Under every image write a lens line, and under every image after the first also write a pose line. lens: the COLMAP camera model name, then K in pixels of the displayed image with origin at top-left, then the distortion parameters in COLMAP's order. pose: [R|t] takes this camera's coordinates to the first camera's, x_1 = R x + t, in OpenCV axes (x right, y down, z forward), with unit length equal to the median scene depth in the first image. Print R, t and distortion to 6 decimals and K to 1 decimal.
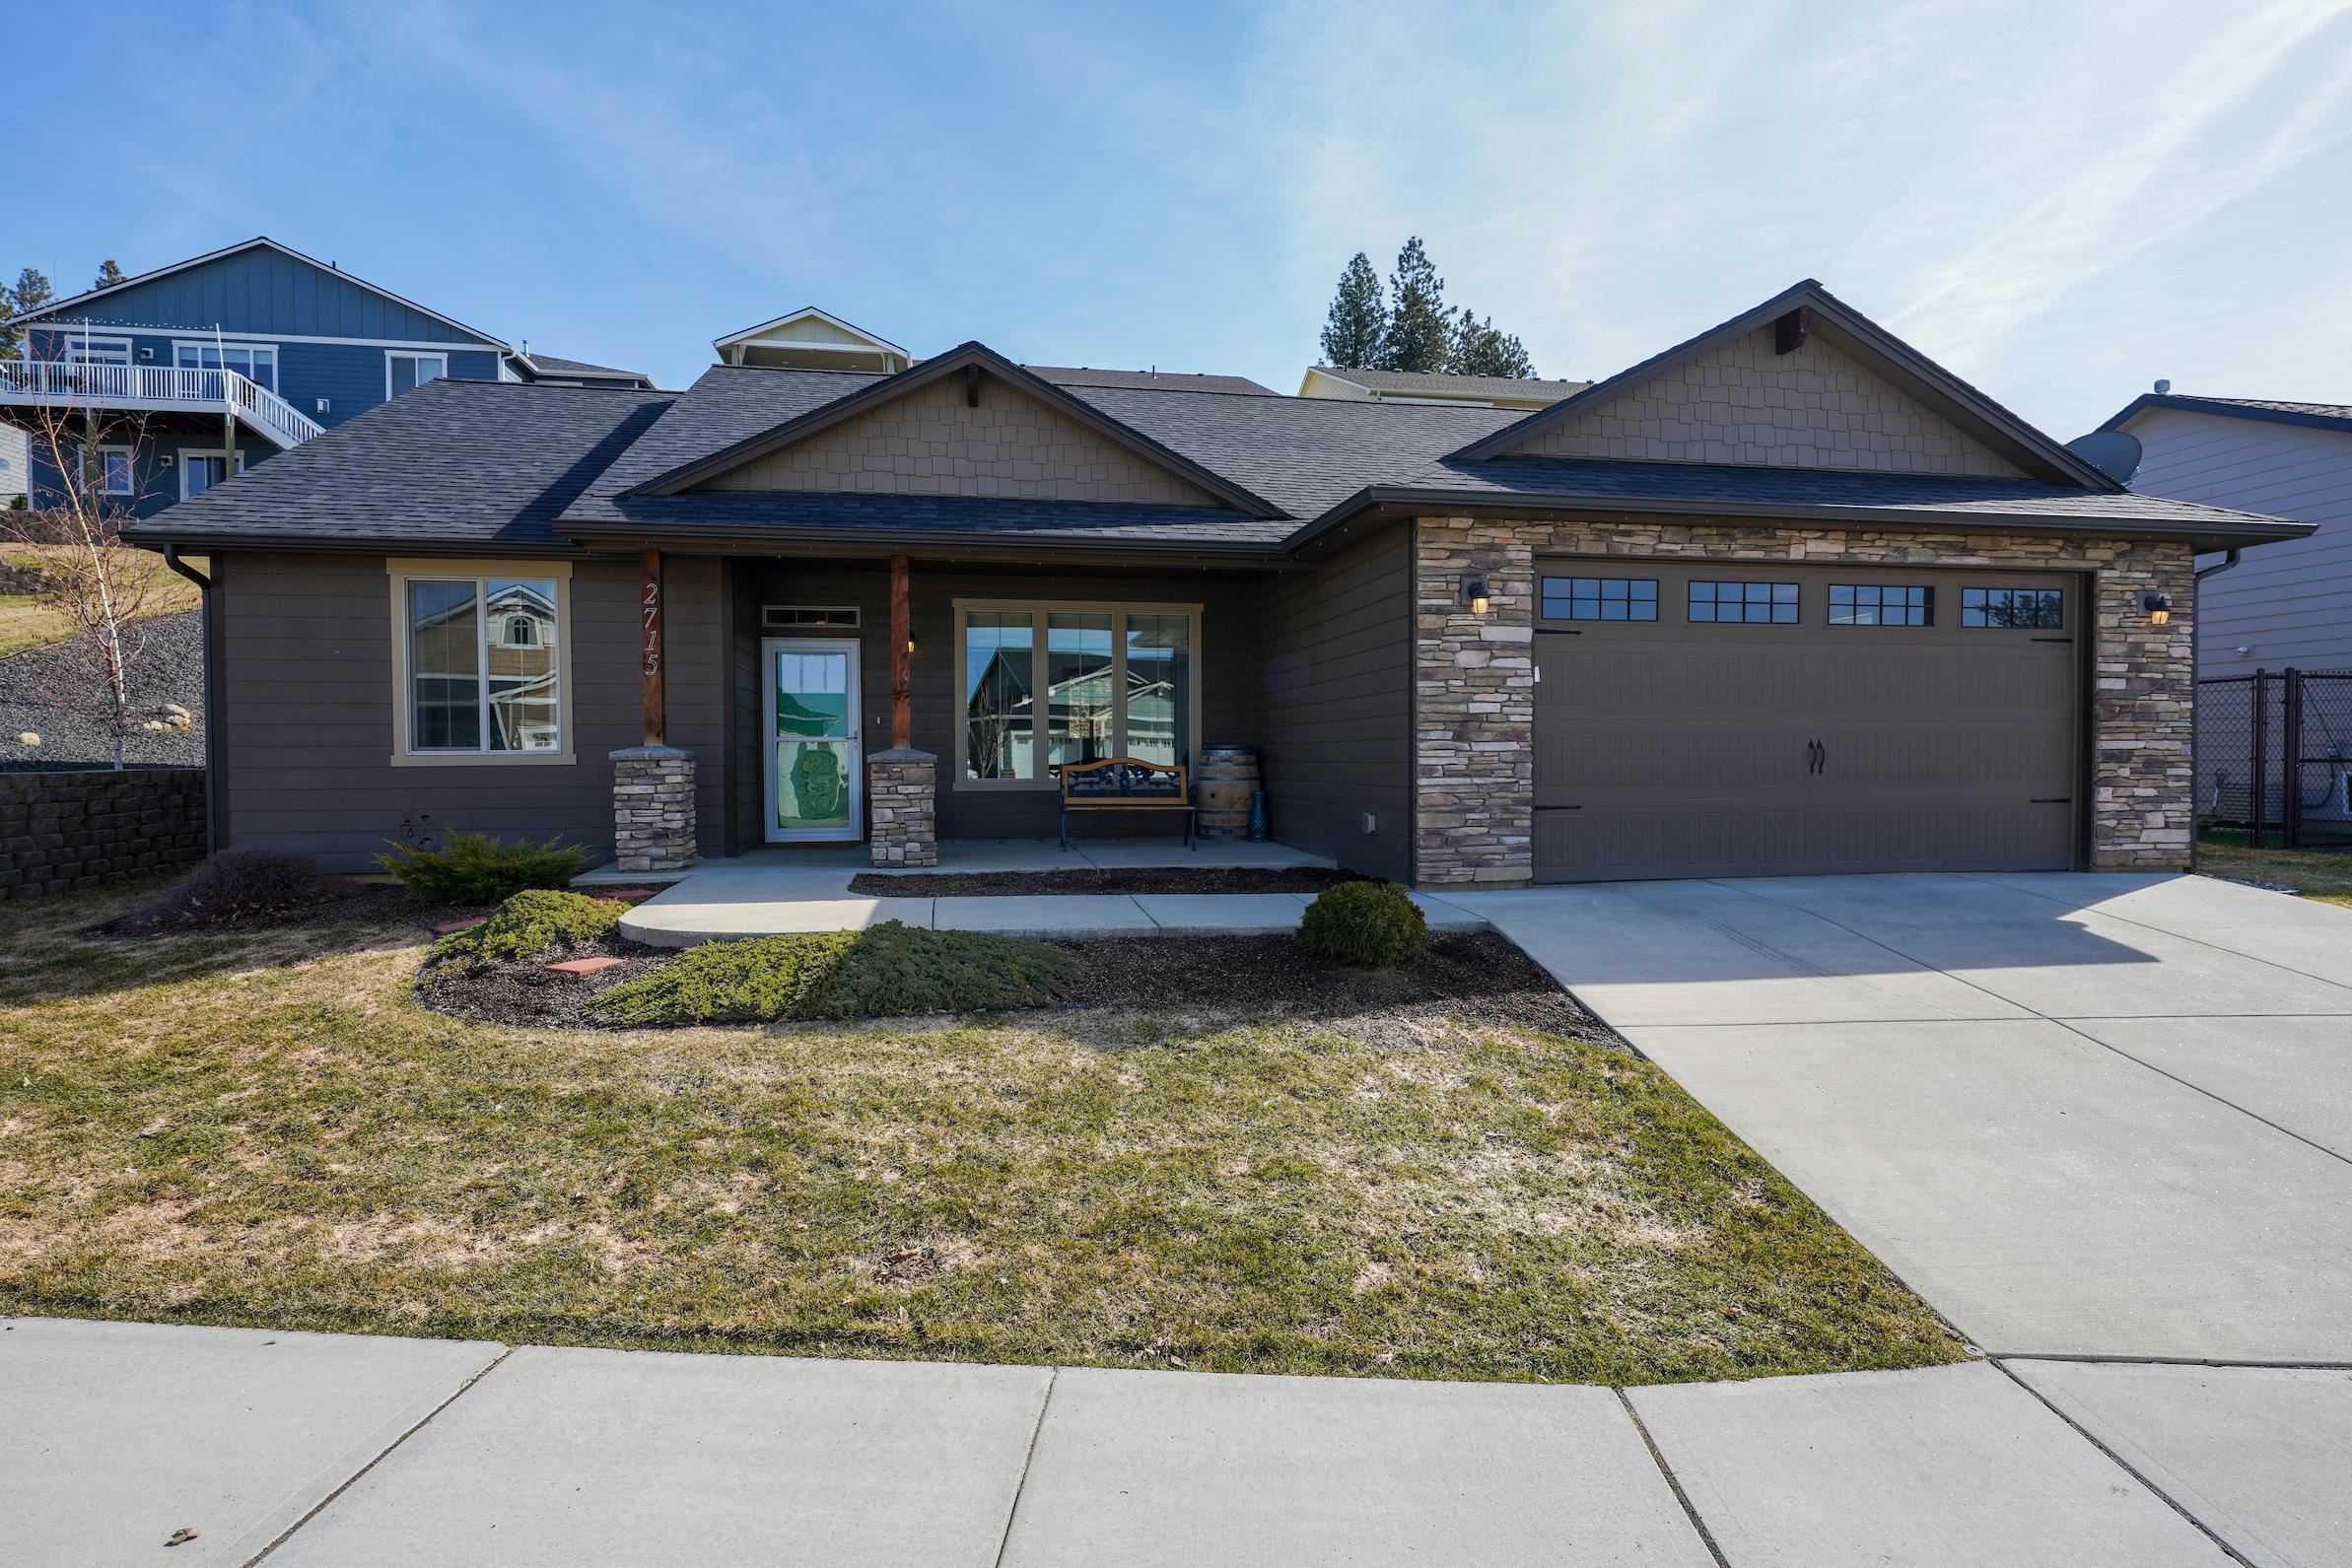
lens RADIAL K [[1211.1, 0, 1181.3], [0, 1211.1, 782.9], [0, 0, 1]] dist [0.002423, 0.000603]
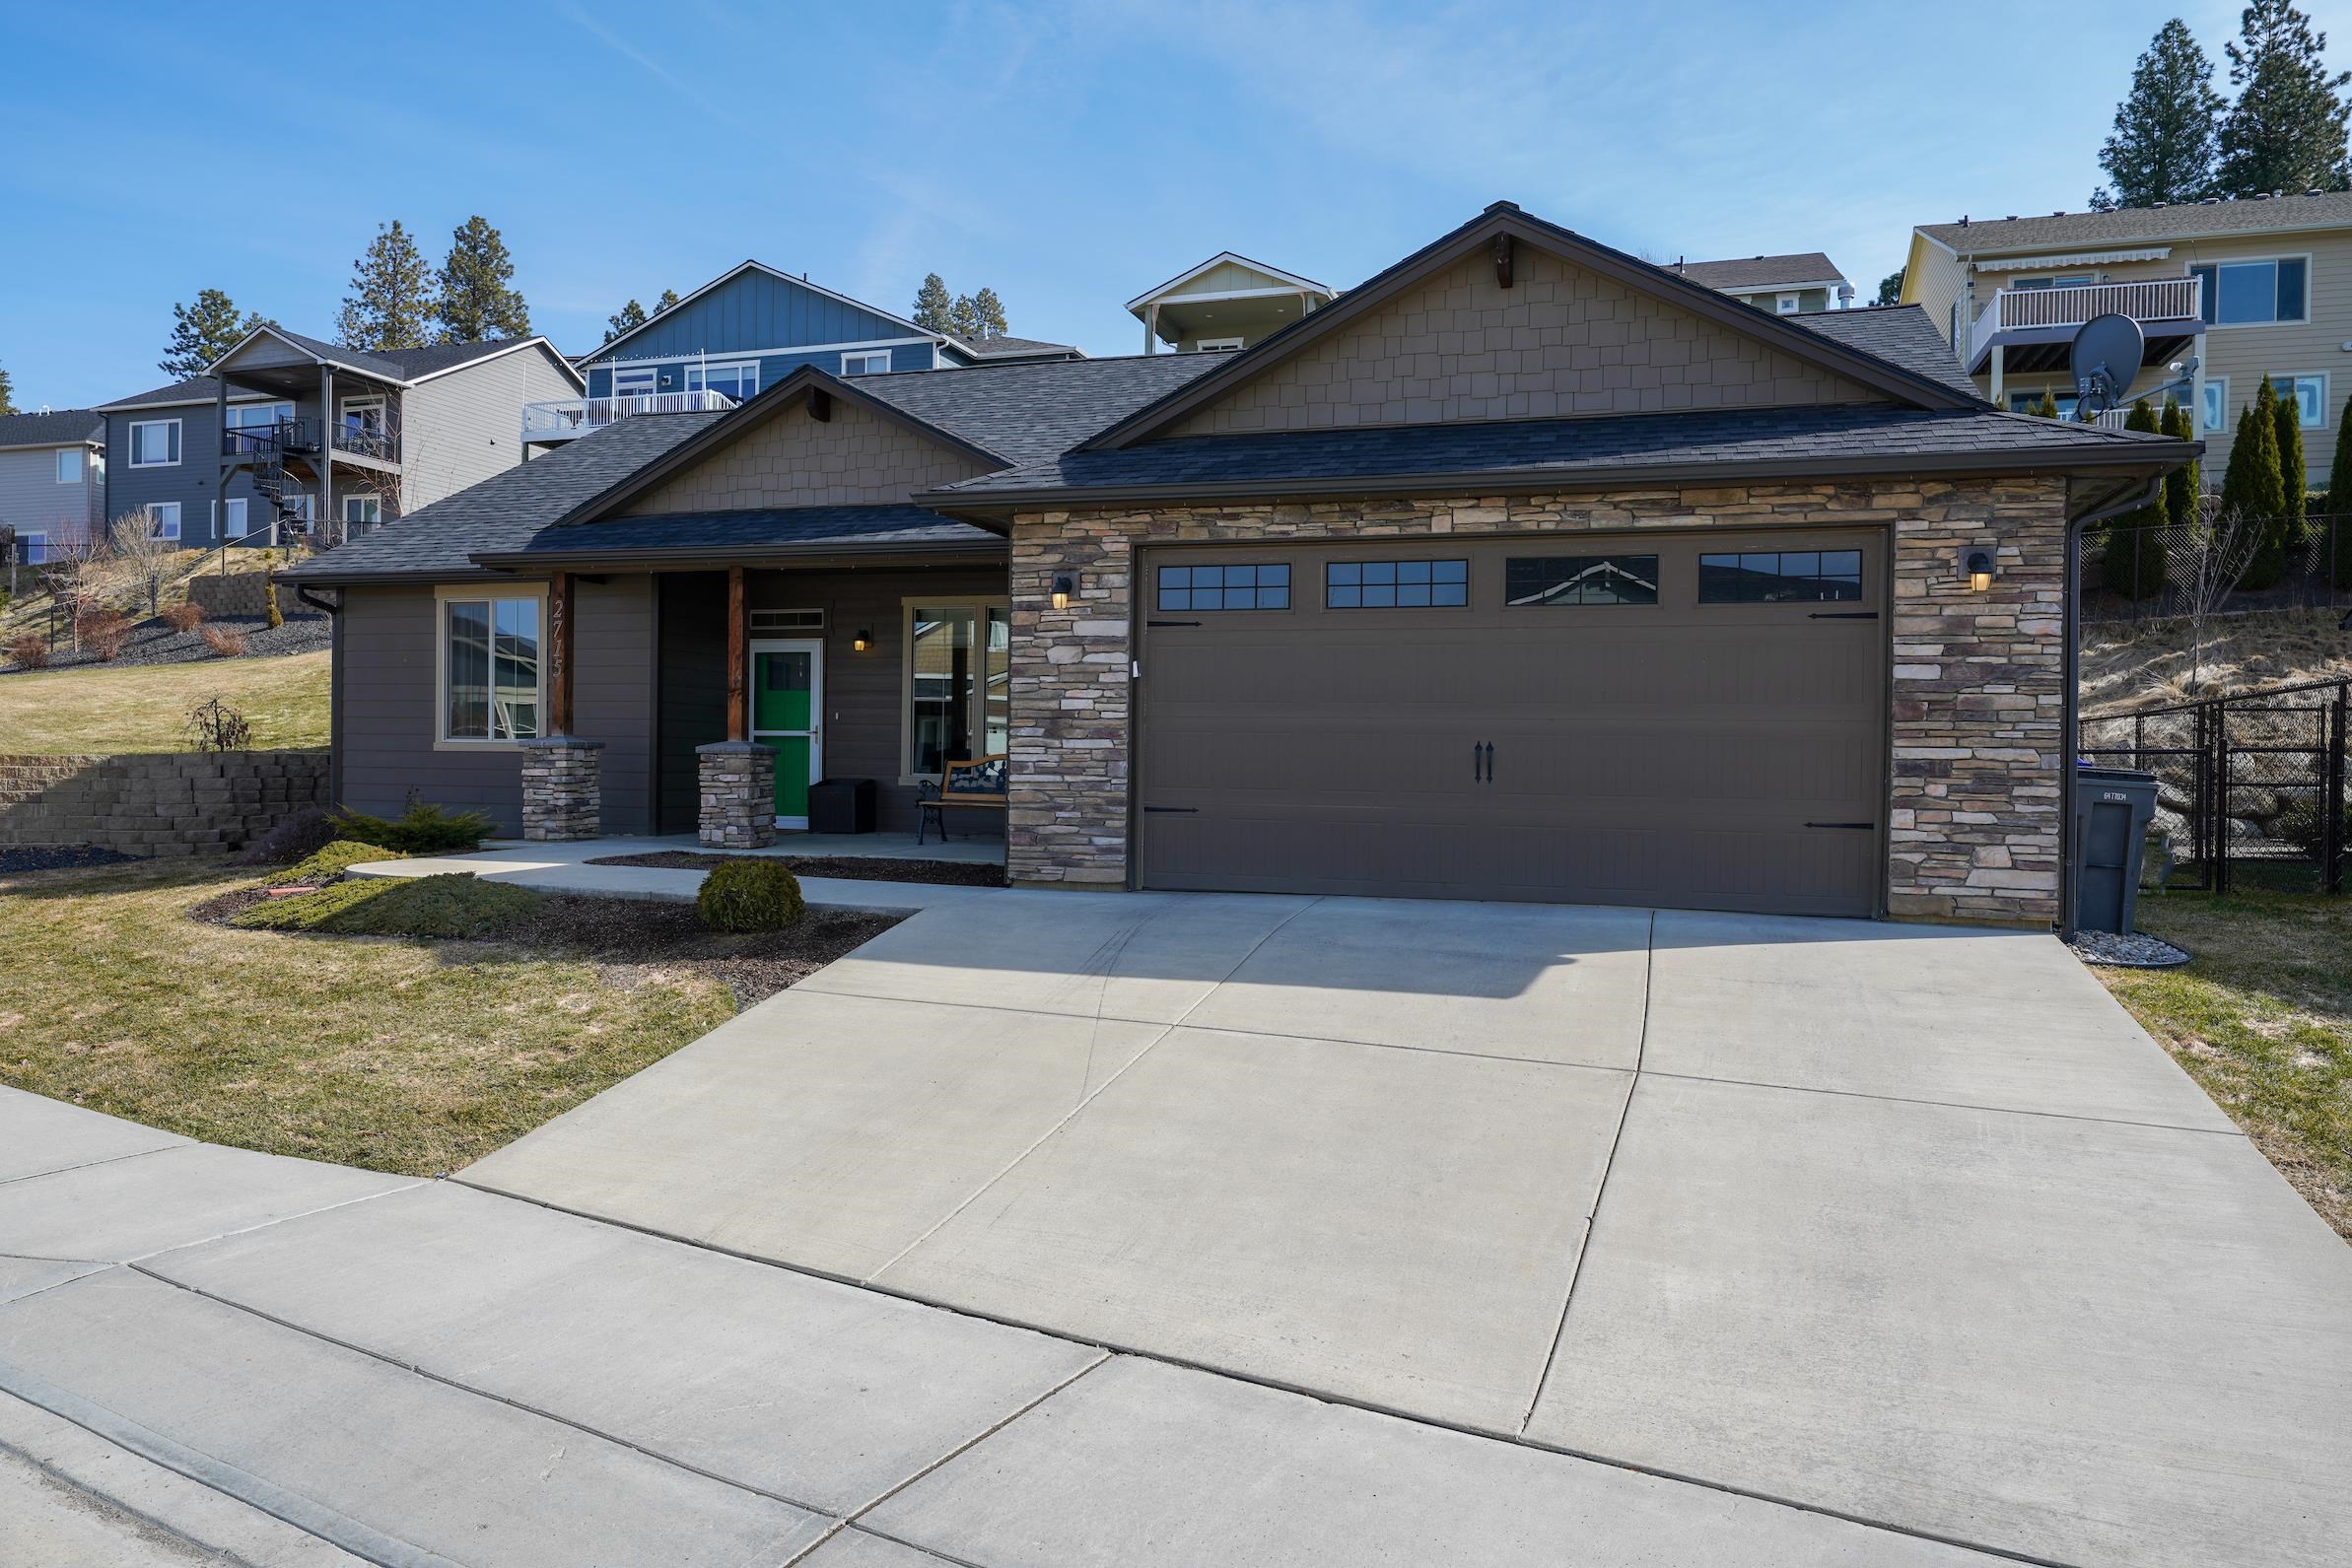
lens RADIAL K [[1560.3, 0, 1183.2], [0, 1560.3, 777.9], [0, 0, 1]] dist [0.002093, -0.000531]
pose [[0.882392, 0.021923, -0.470005, 0.818520], [-0.028258, 0.999580, -0.006426, 0.002831], [0.469666, 0.018952, 0.882641, -0.063953]]
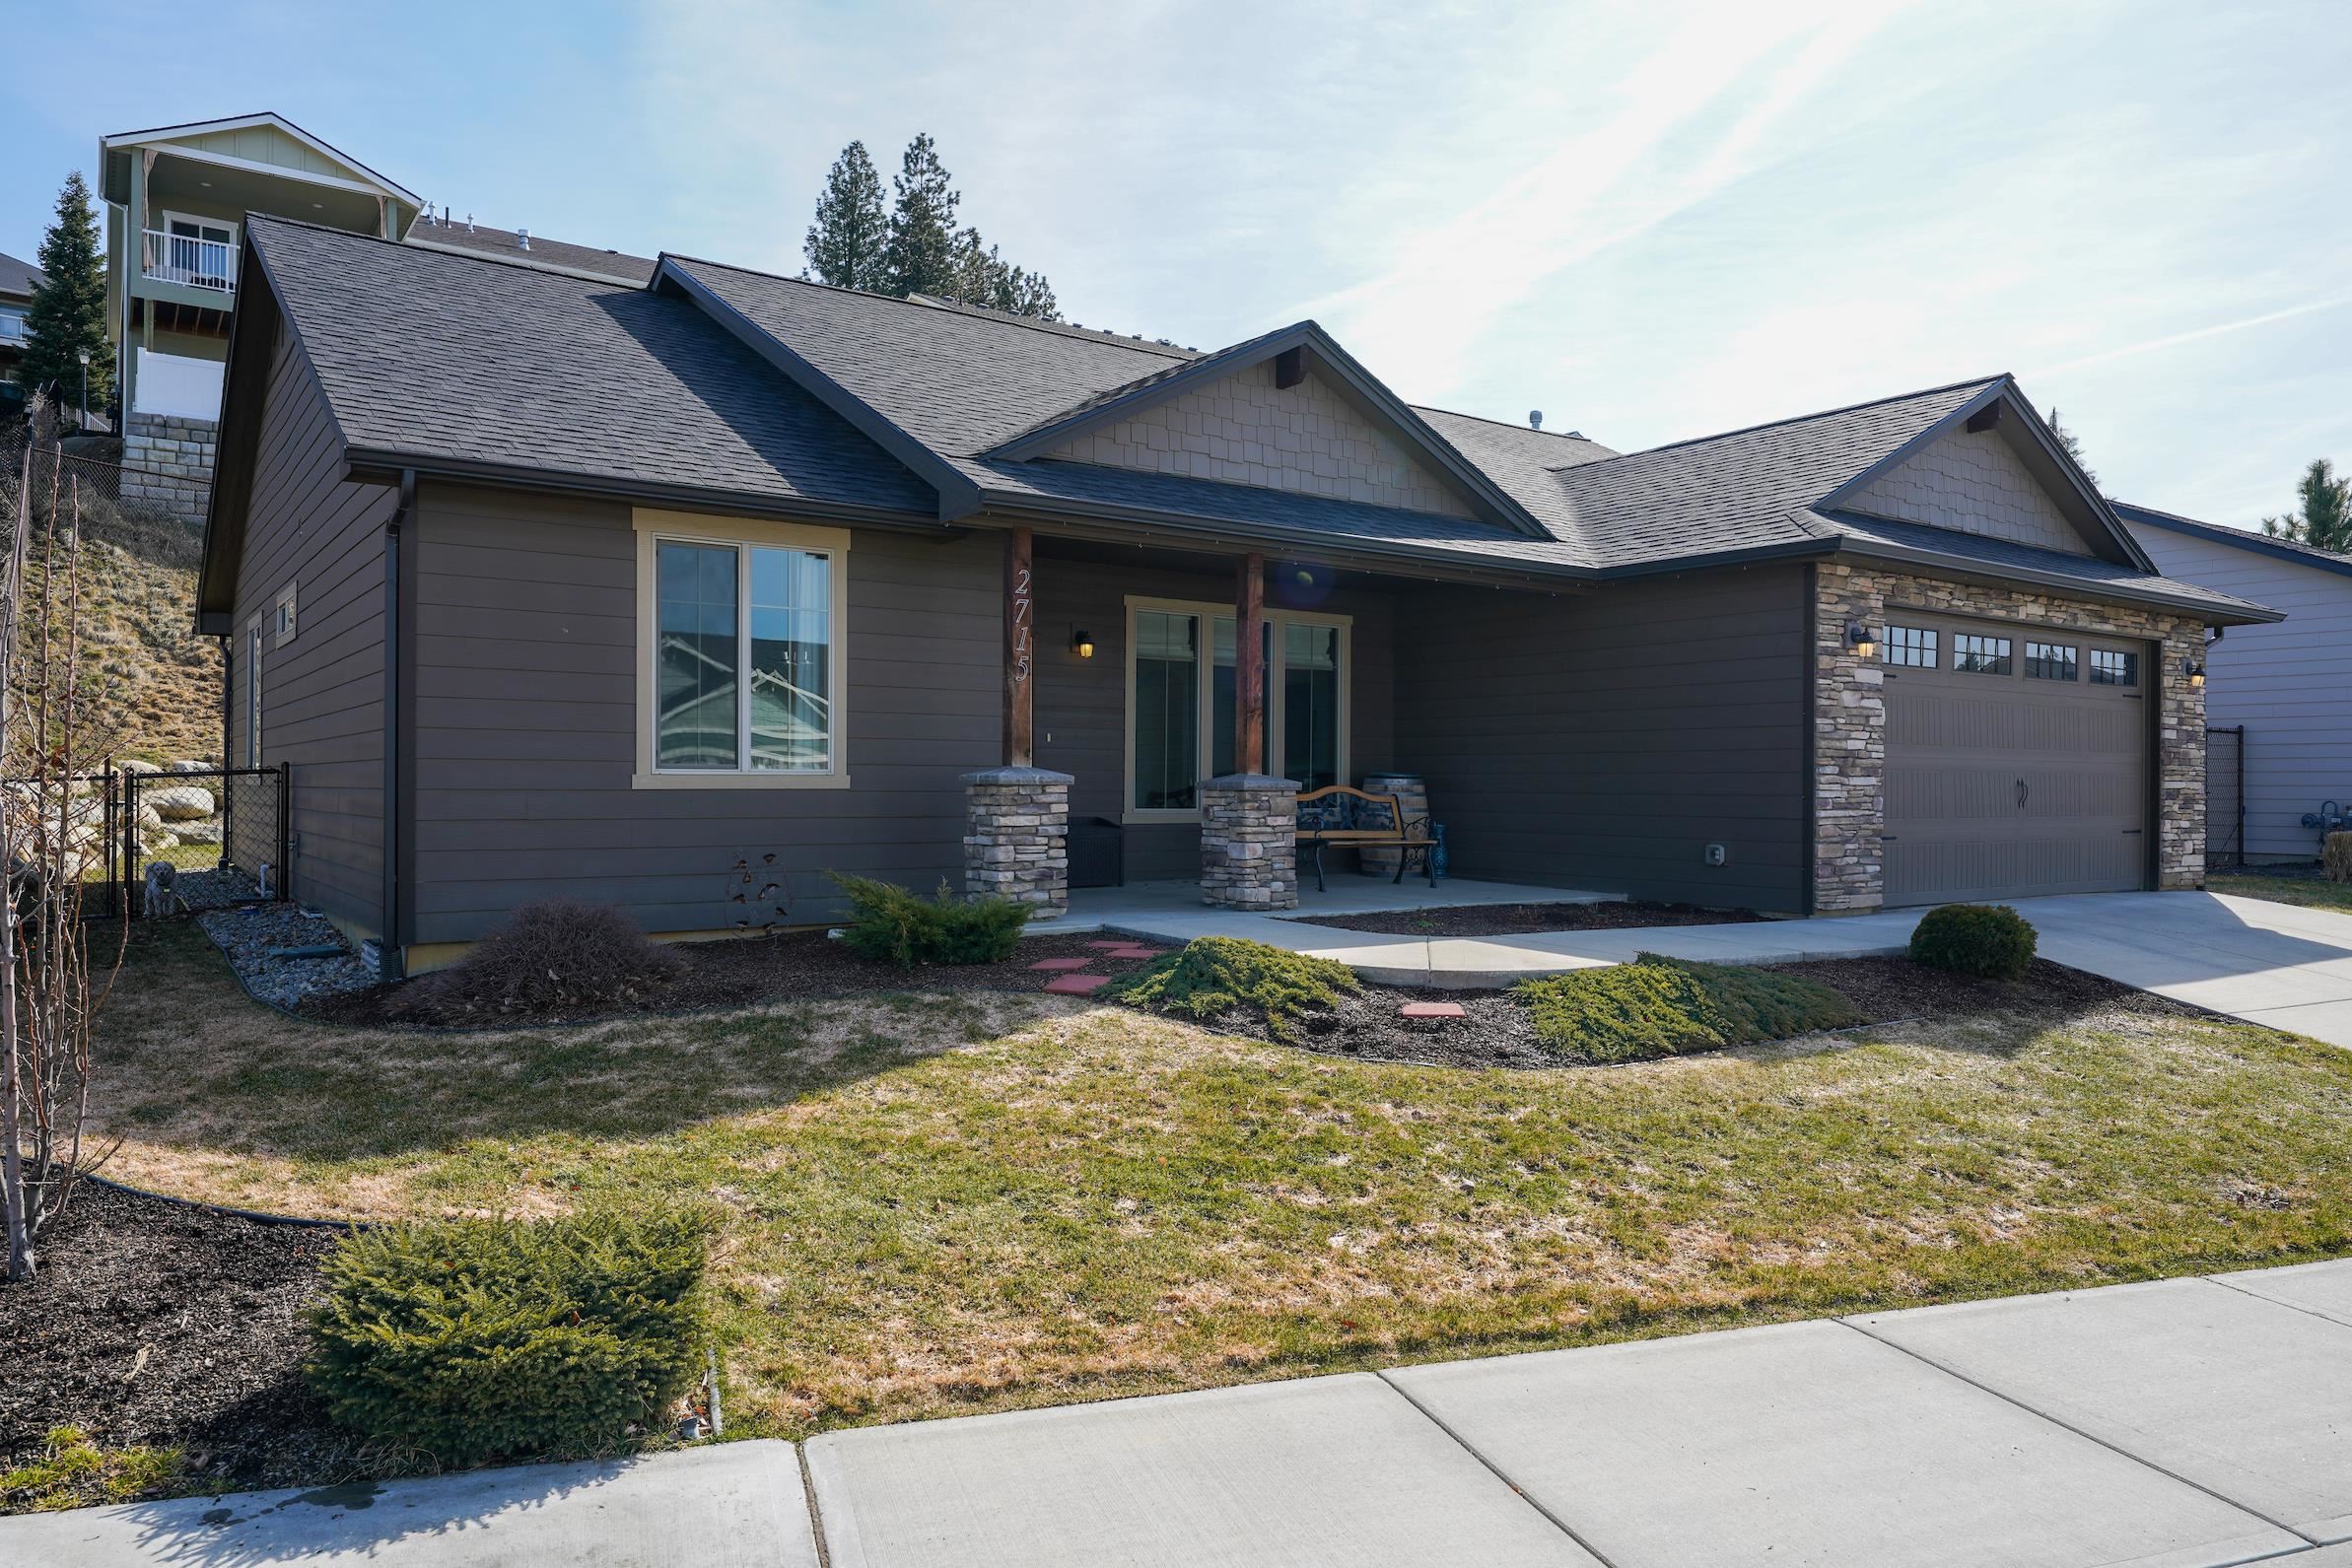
lens RADIAL K [[1560.3, 0, 1183.2], [0, 1560.3, 777.9], [0, 0, 1]] dist [0.002093, -0.000531]
pose [[0.909748, 0.012437, 0.414975, -0.762940], [-0.002352, 0.999690, -0.024805, 0.002322], [-0.415155, 0.021591, 0.909494, -0.002358]]
